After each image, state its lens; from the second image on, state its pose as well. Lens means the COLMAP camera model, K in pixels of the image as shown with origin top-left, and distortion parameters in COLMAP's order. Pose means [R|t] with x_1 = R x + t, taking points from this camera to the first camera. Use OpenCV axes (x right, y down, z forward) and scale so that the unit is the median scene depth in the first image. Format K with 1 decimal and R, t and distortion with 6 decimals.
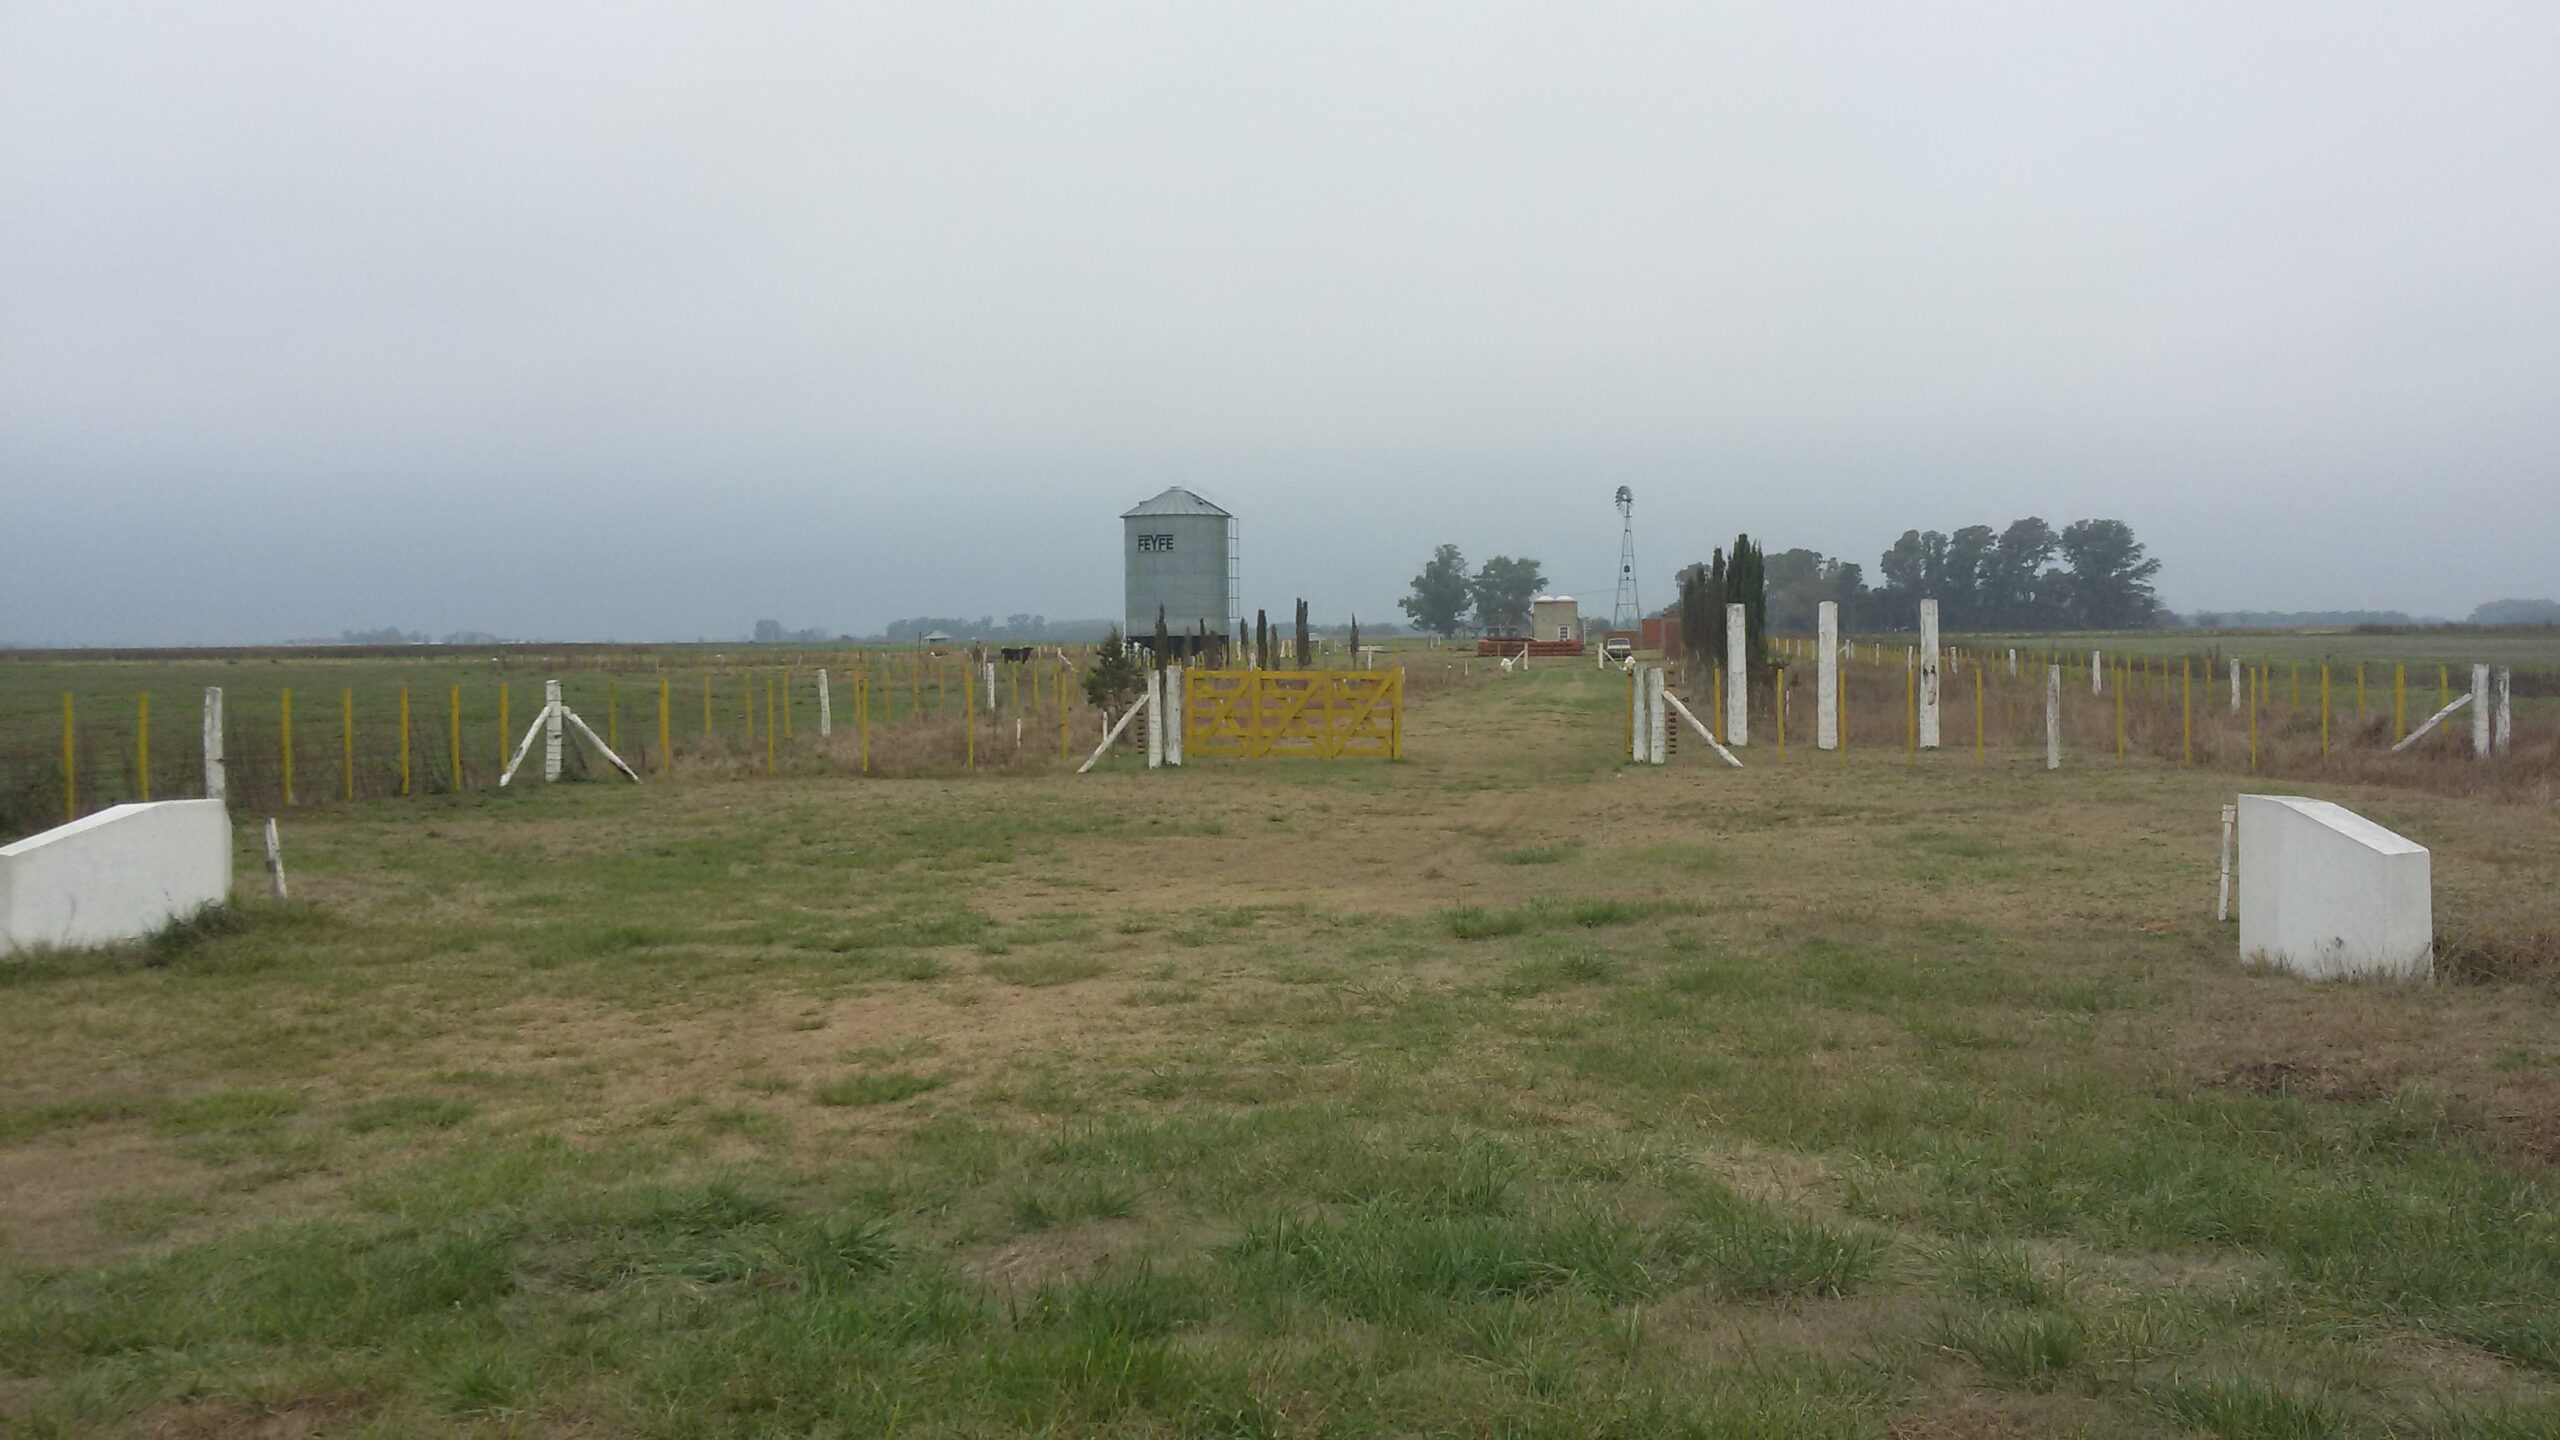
lens RADIAL K [[2268.4, 0, 1280.0], [0, 2268.4, 720.0], [0, 0, 1]] dist [0.184381, -0.316120]
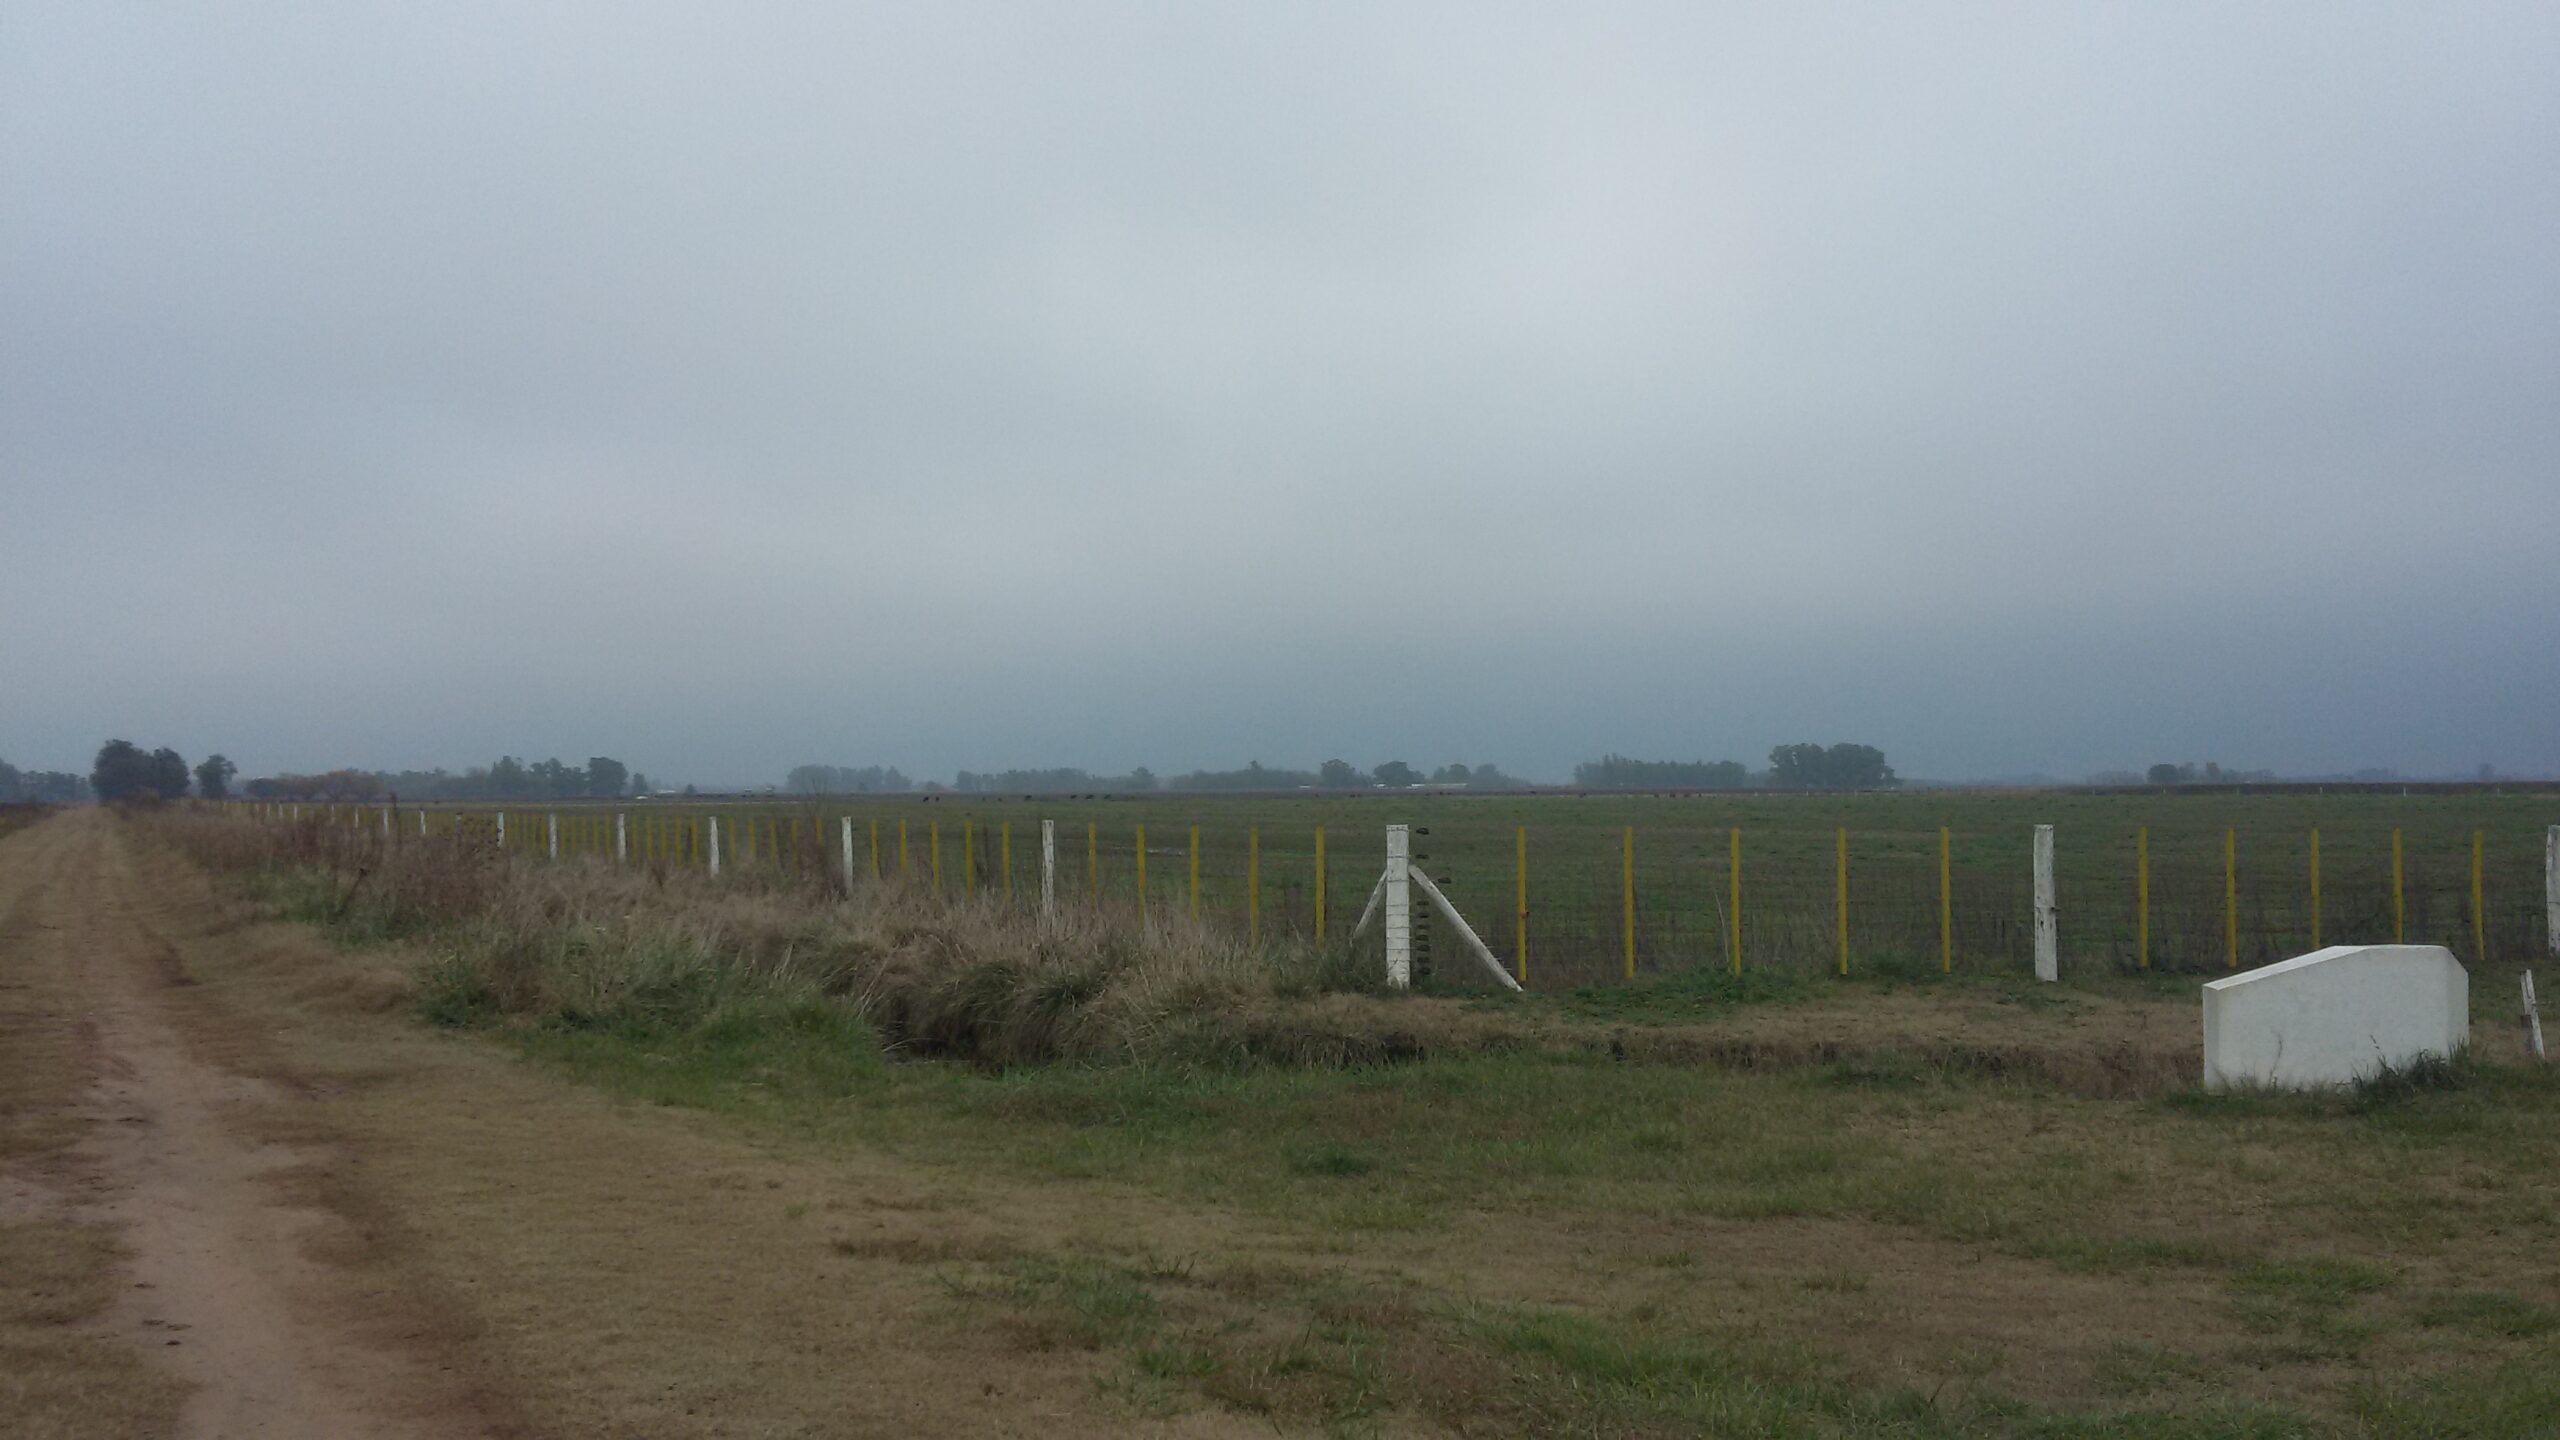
lens RADIAL K [[2268.4, 0, 1280.0], [0, 2268.4, 720.0], [0, 0, 1]] dist [0.184381, -0.316120]
pose [[0.553374, -0.033714, -0.832251, 0.083075], [-0.014921, 0.998619, -0.050375, -0.002632], [0.832799, 0.040294, 0.552106, 0.093199]]
